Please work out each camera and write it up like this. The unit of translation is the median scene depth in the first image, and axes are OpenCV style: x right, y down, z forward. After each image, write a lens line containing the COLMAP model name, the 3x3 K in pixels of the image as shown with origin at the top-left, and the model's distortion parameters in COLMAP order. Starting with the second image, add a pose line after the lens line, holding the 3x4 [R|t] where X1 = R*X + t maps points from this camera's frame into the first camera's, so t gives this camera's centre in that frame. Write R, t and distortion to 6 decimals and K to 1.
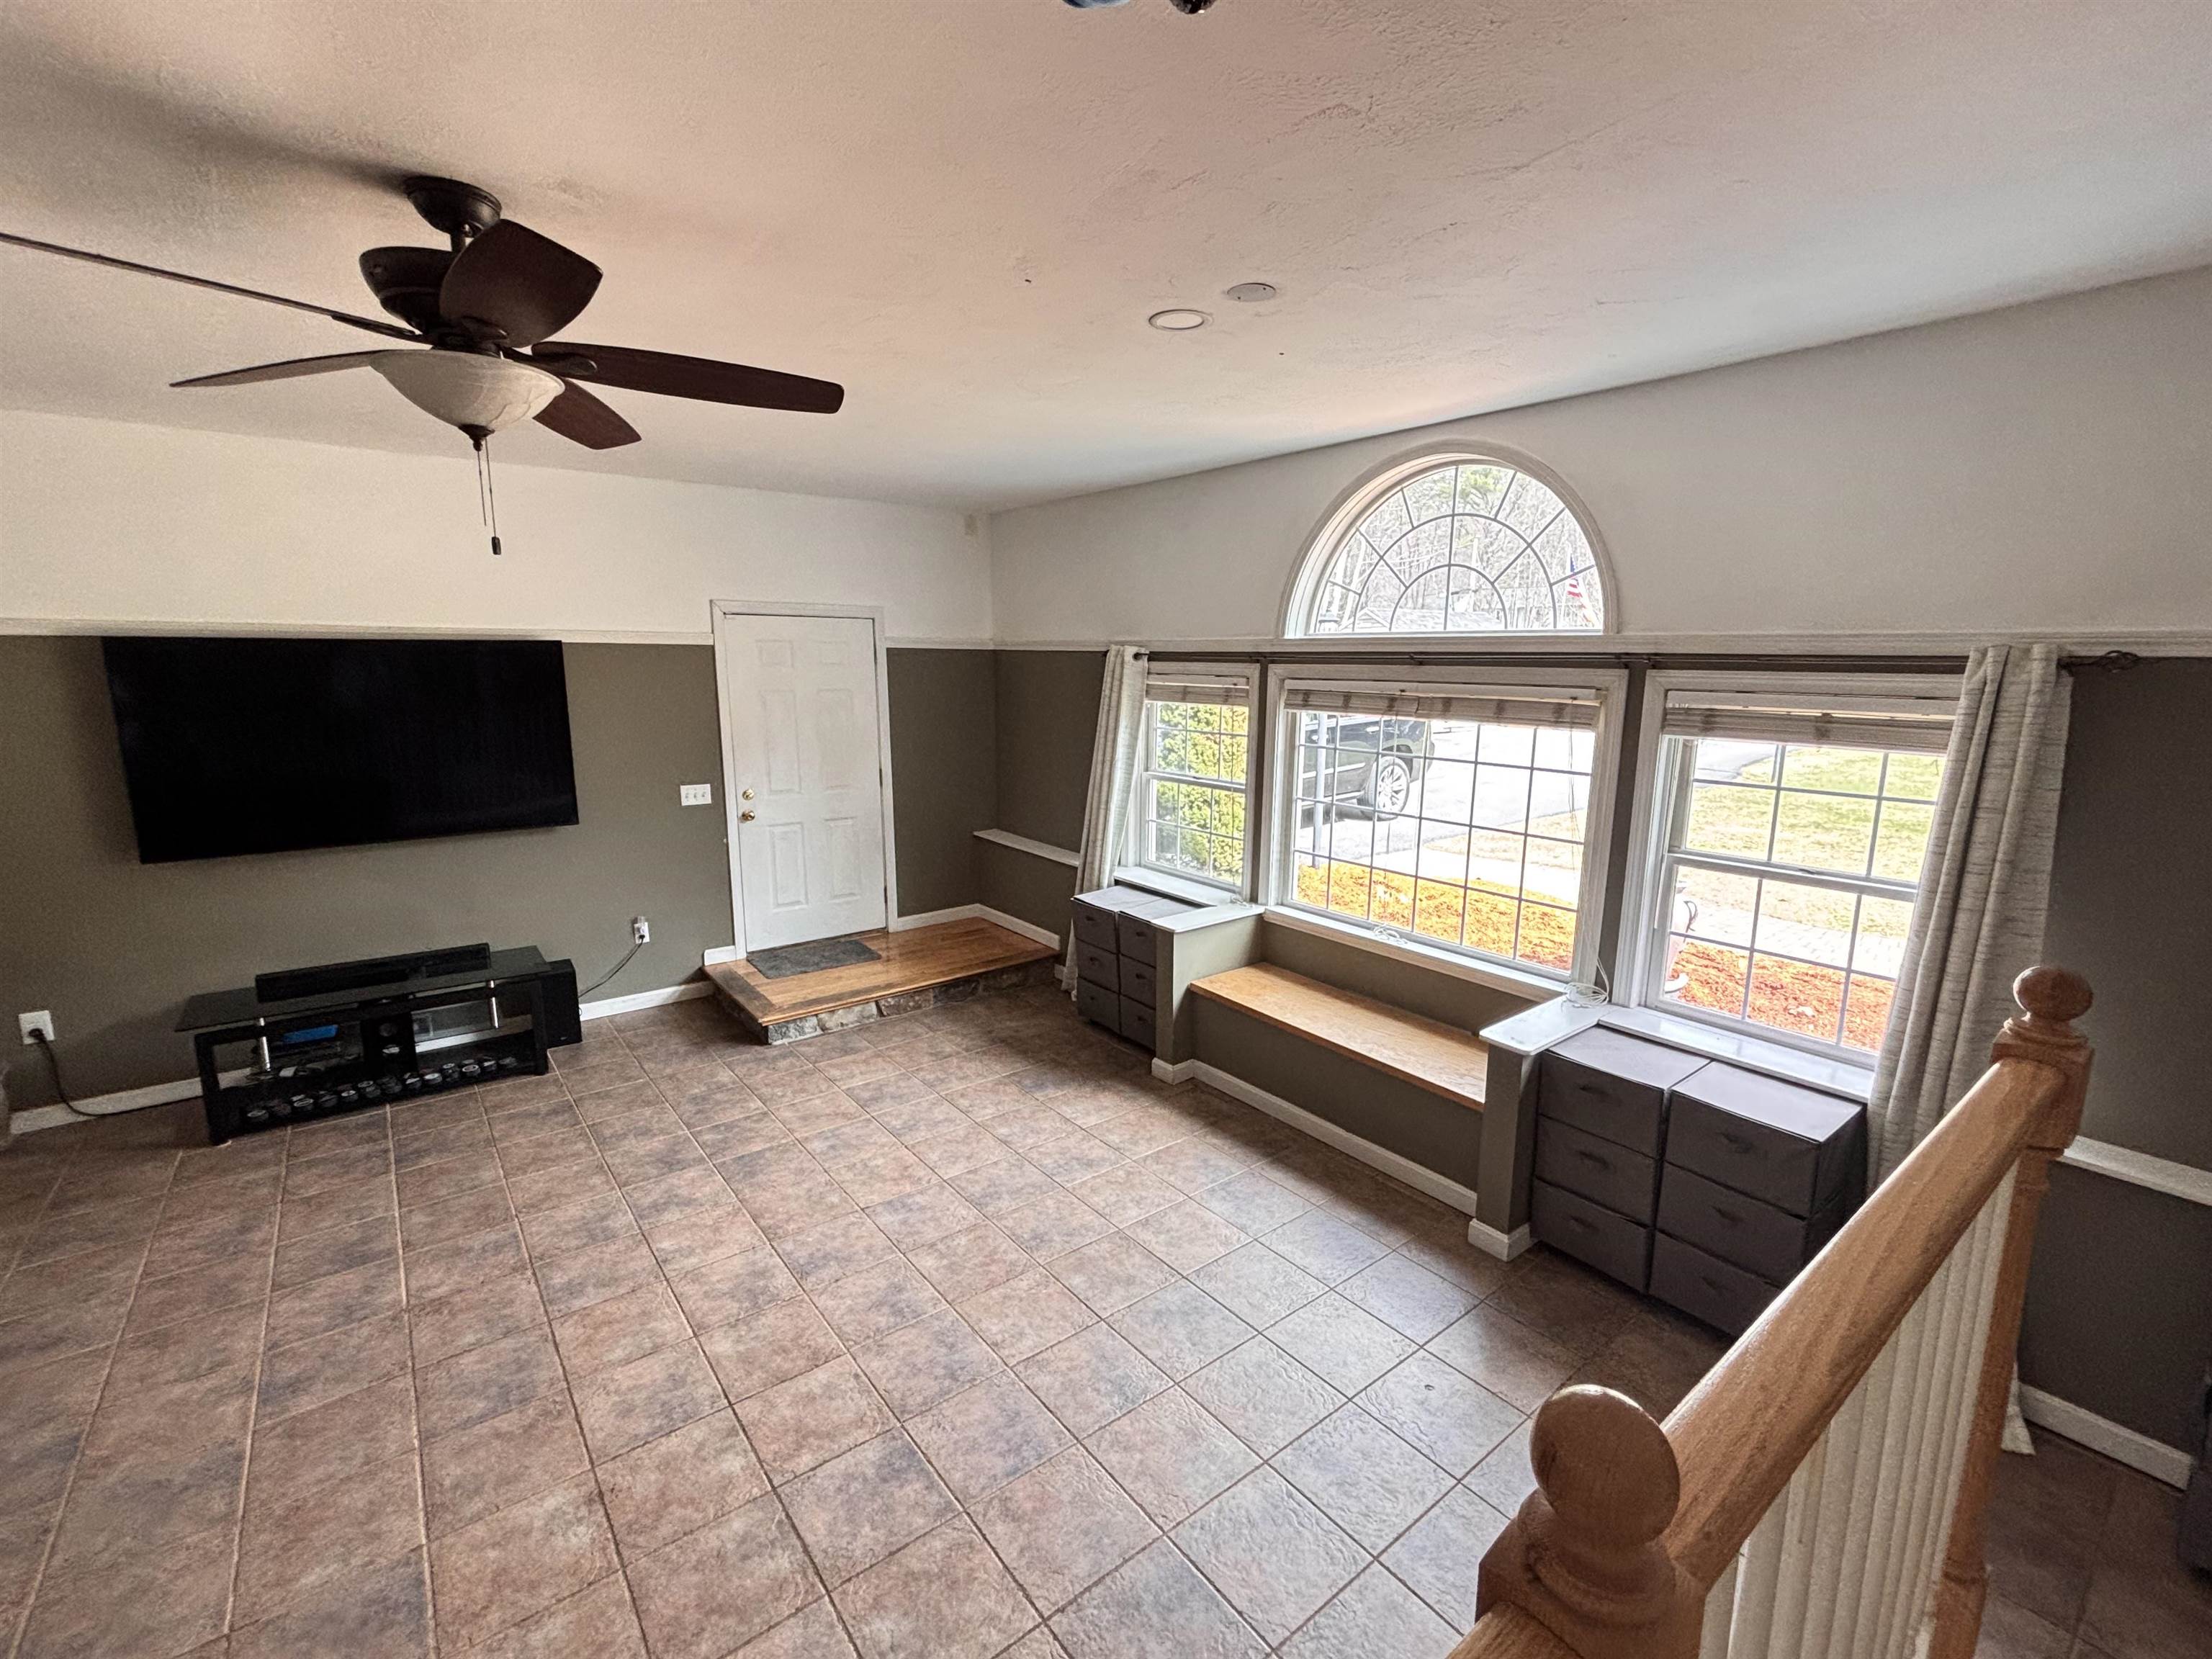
lens RADIAL K [[970.6, 0, 1106.0], [0, 970.6, 829.5], [0, 0, 1]] dist [0.000308, 0.001149]
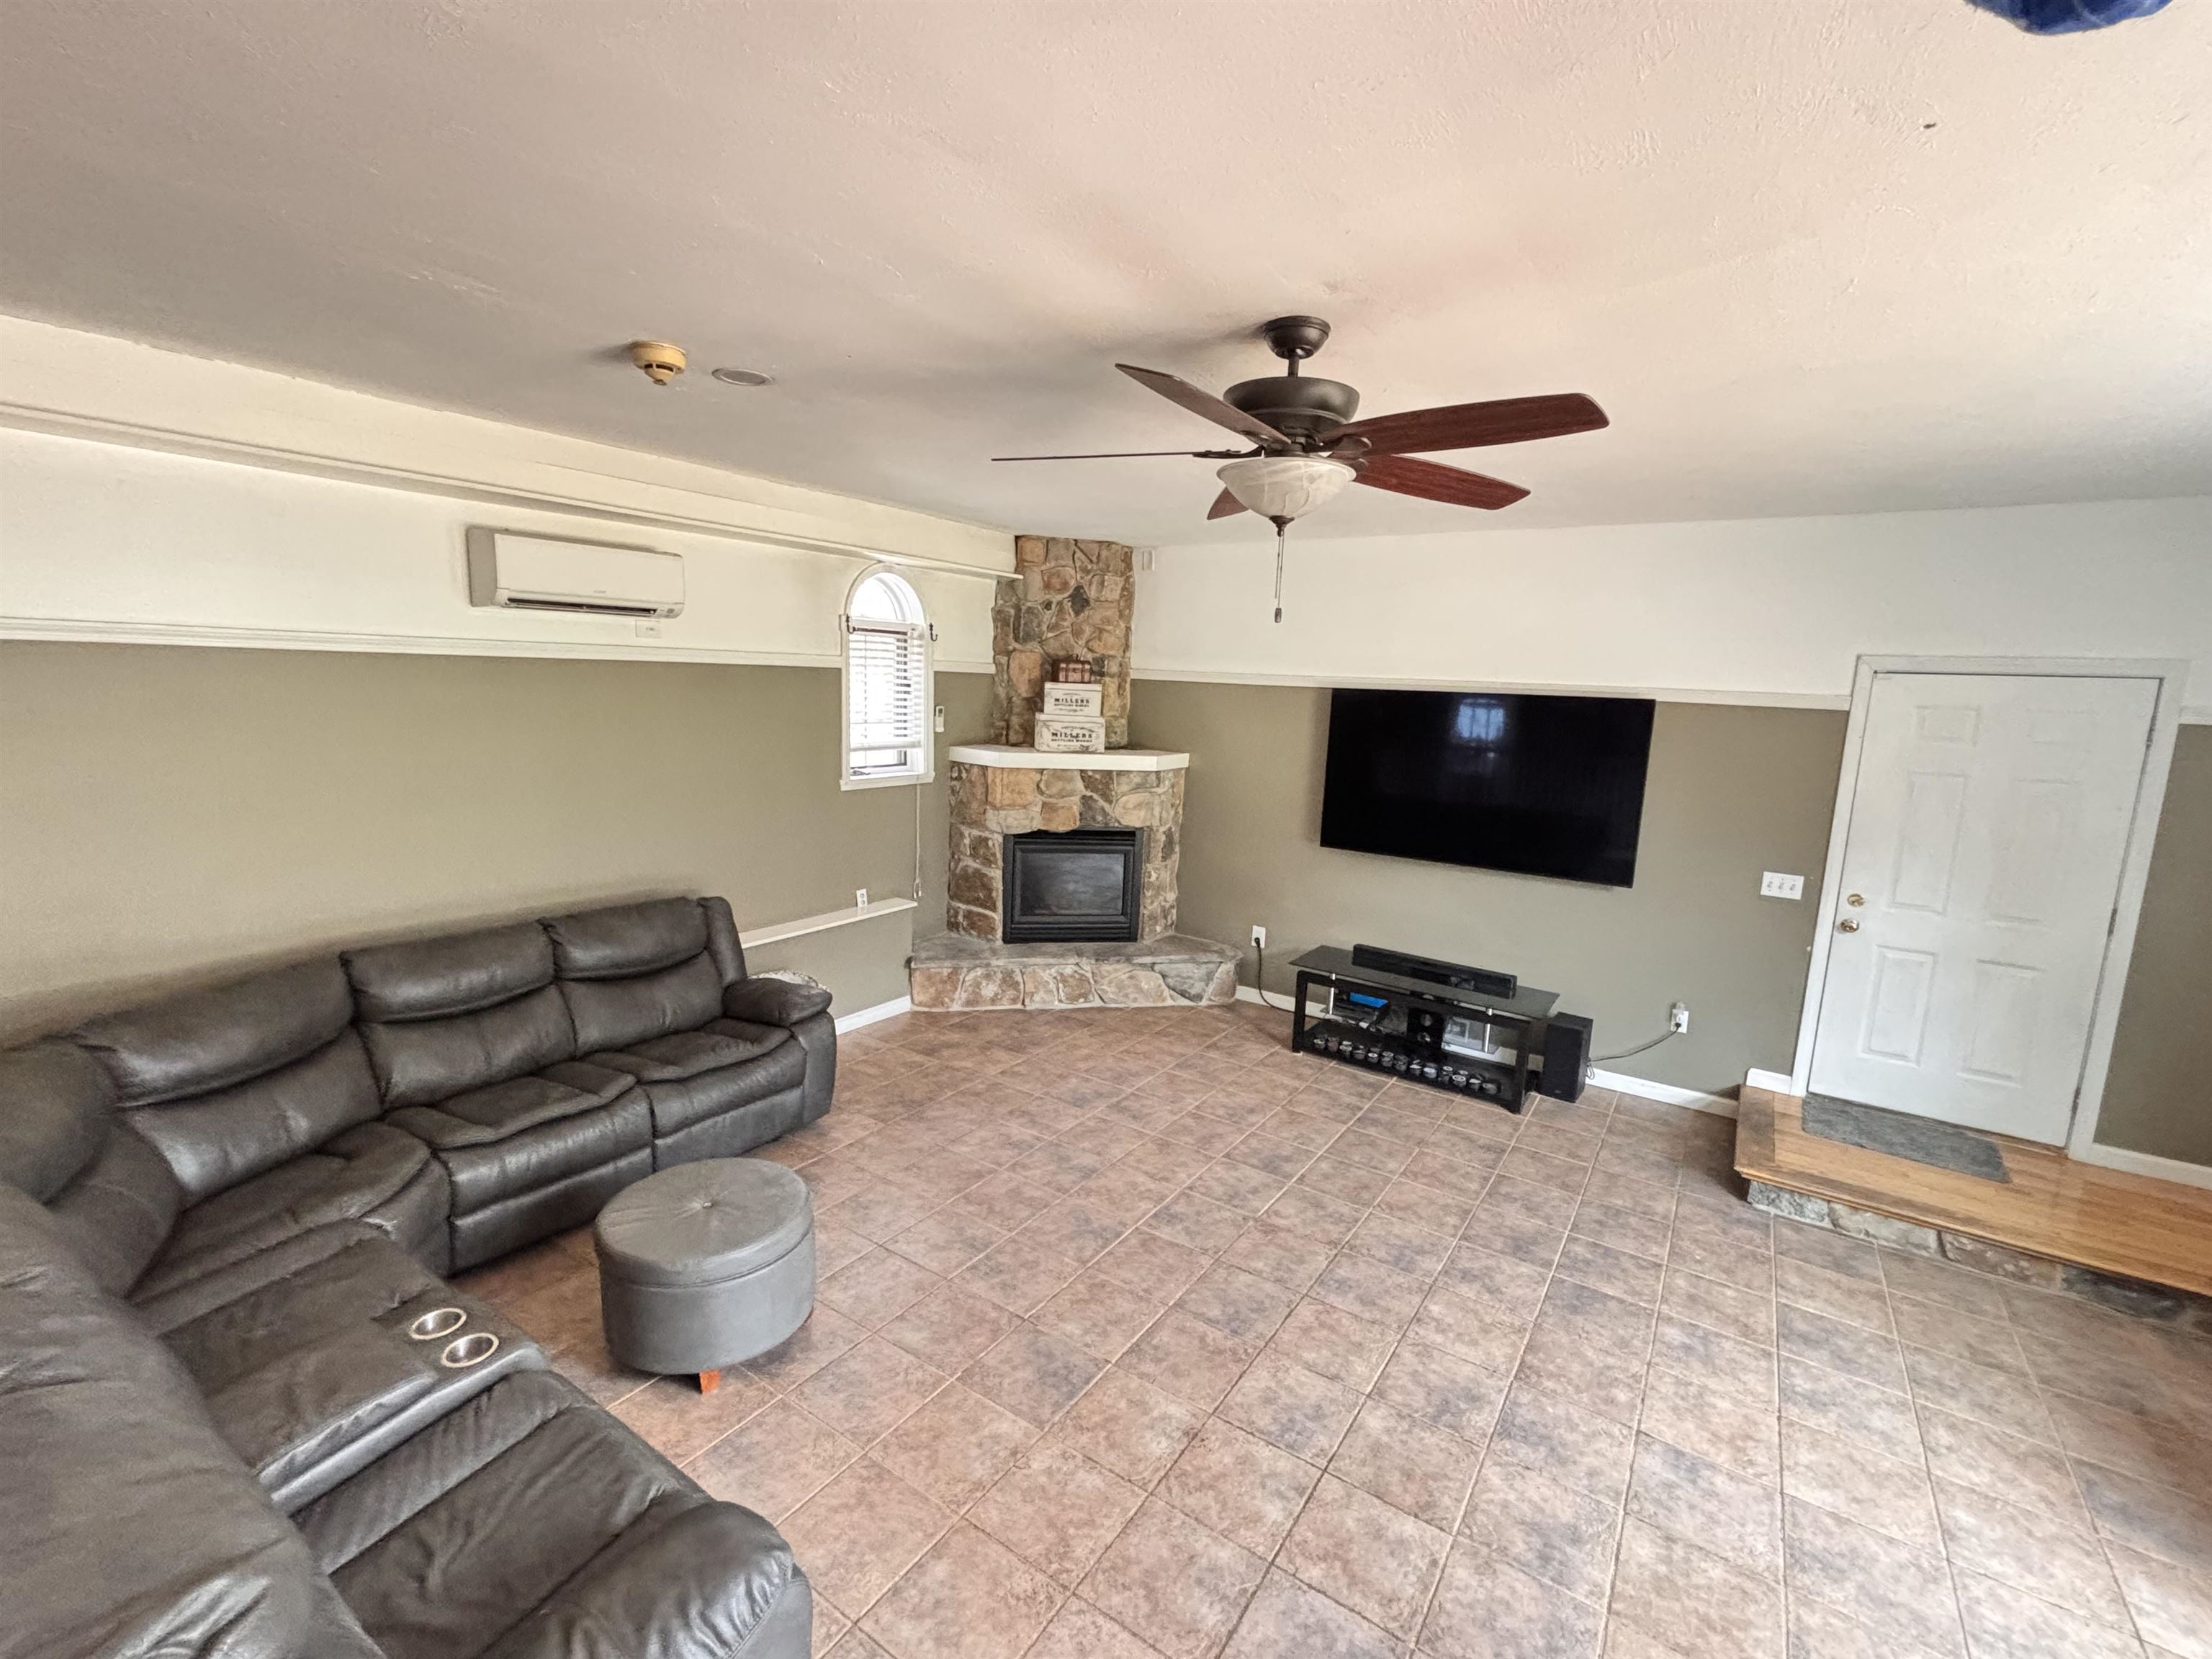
lens RADIAL K [[970.6, 0, 1106.0], [0, 970.6, 829.5], [0, 0, 1]] dist [0.000308, 0.001149]
pose [[0.317238, 0.155674, -0.935482, 0.221090], [-0.209380, 0.973590, 0.091011, -0.048526], [0.924943, 0.167000, 0.341454, 0.219078]]
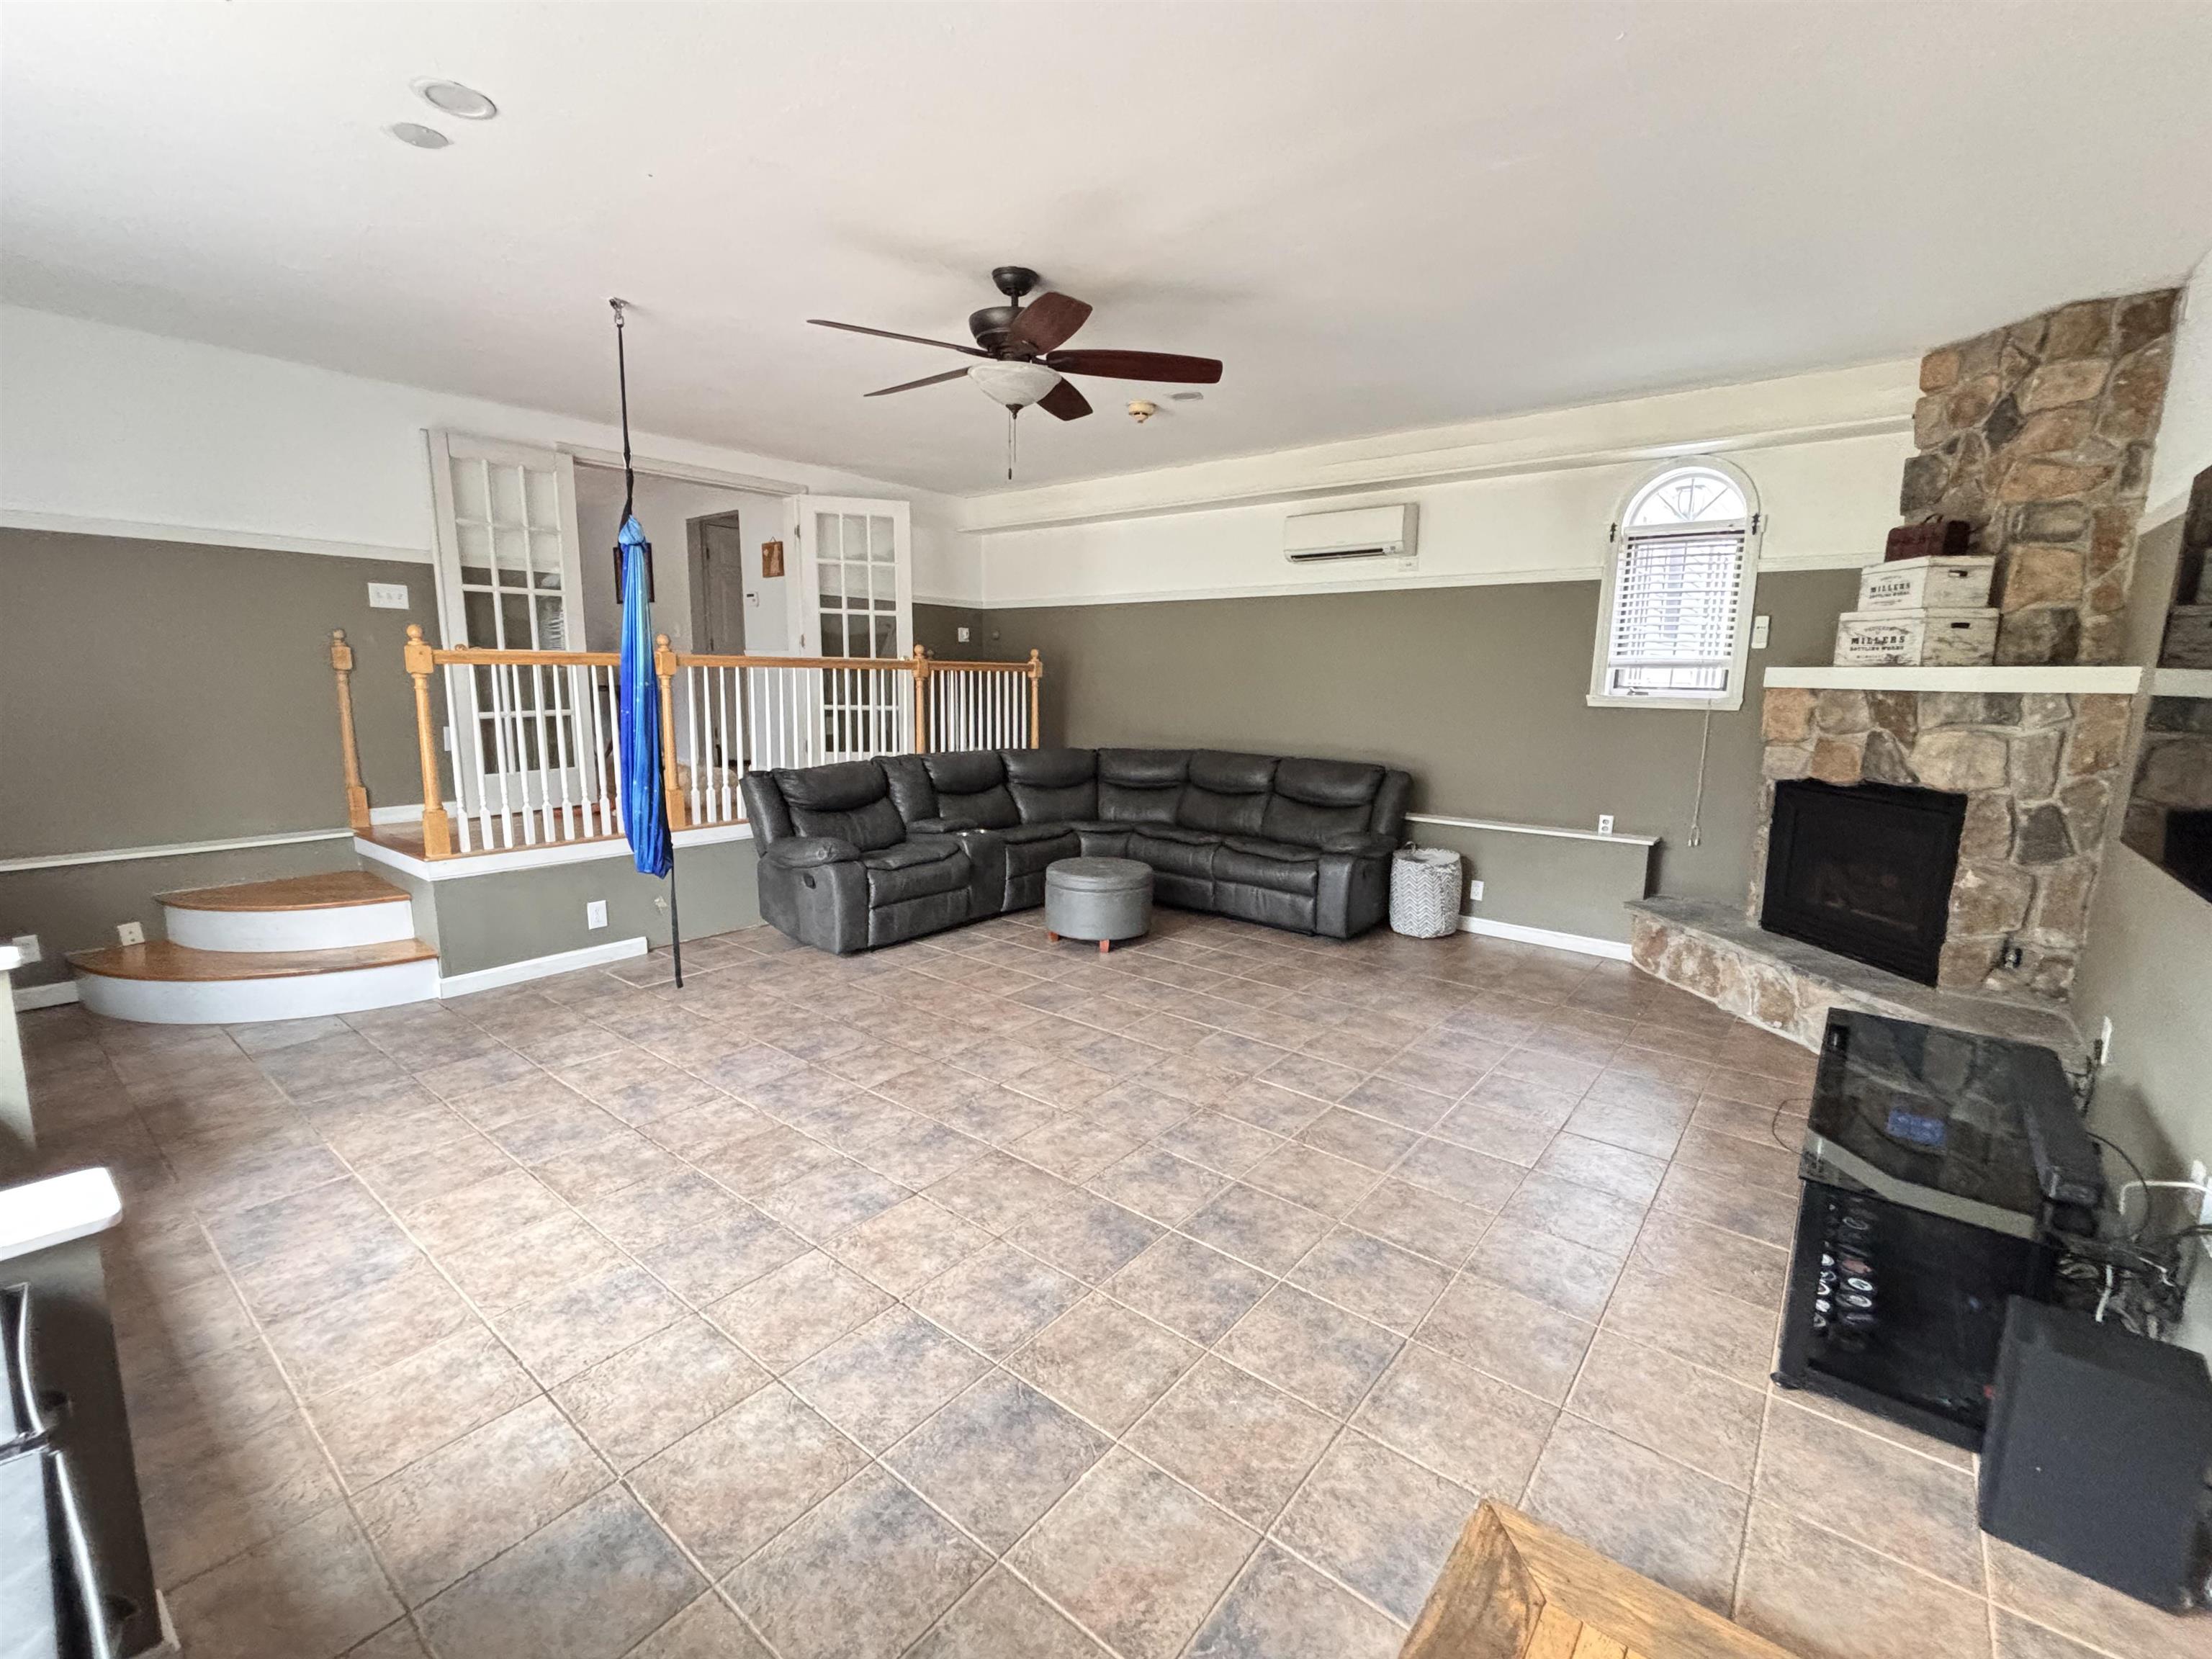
lens RADIAL K [[964.9, 0, 1106.0], [0, 964.9, 829.5], [0, 0, 1]] dist [0.003852, 0.000014]
pose [[-0.972426, 0.018308, -0.232490, -0.187472], [-0.061570, 0.941388, 0.331660, -0.135872], [0.224936, 0.336830, -0.914303, 1.387157]]
